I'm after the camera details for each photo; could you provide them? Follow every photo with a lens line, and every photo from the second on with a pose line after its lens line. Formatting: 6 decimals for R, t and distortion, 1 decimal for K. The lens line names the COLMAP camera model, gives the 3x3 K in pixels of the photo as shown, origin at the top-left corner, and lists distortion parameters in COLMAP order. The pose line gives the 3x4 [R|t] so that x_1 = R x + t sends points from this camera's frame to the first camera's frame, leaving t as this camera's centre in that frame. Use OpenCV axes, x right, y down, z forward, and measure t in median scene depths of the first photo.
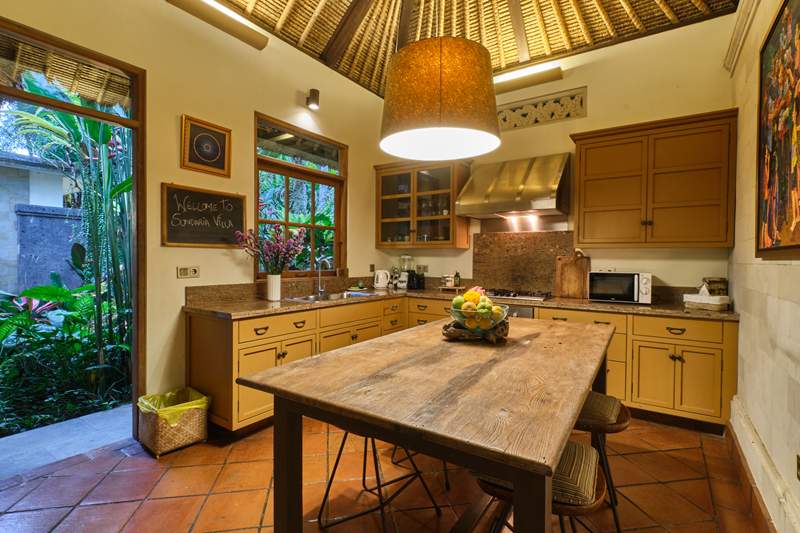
lens RADIAL K [[386.8, 0, 401.8], [0, 386.8, 266.6], [0, 0, 1]] dist [-0.002479, -0.000002]
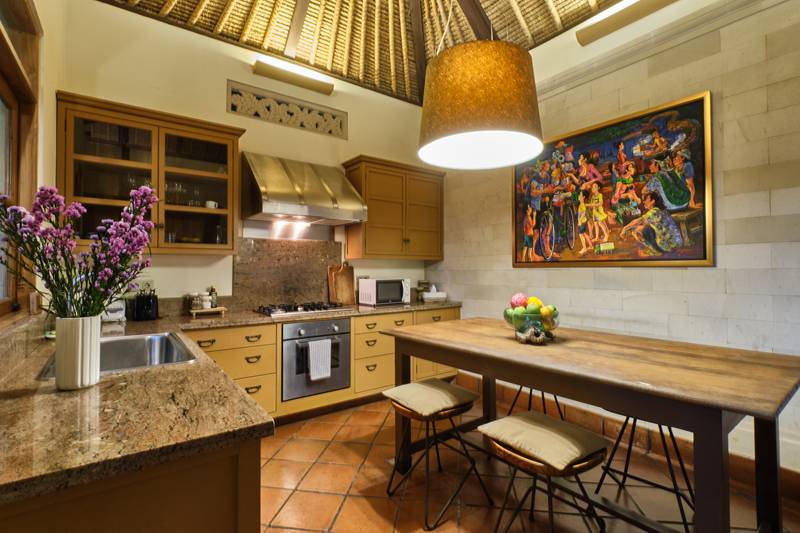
lens RADIAL K [[386.8, 0, 402.2], [0, 386.8, 262.9], [0, 0, 1]] dist [-0.002479, -0.000002]
pose [[0.328268, 0.009936, 0.944532, -0.486022], [0.026415, 0.999457, -0.019694, -0.010079], [-0.944215, 0.031415, 0.327827, 0.476279]]
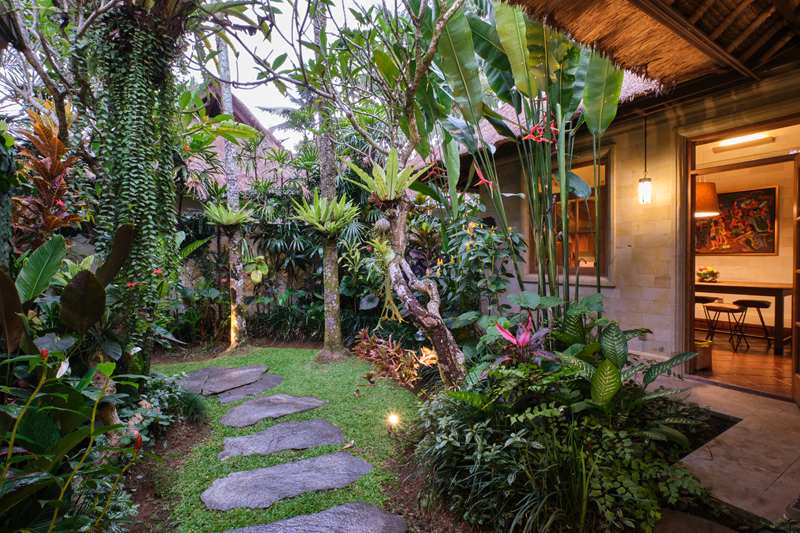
lens RADIAL K [[386.8, 0, 400.1], [0, 386.8, 263.5], [0, 0, 1]] dist [-0.002479, -0.000002]
pose [[0.407204, -0.024385, 0.913012, -1.796957], [0.028993, 0.999485, 0.013763, -0.037491], [-0.912877, 0.020867, 0.407701, 0.971169]]
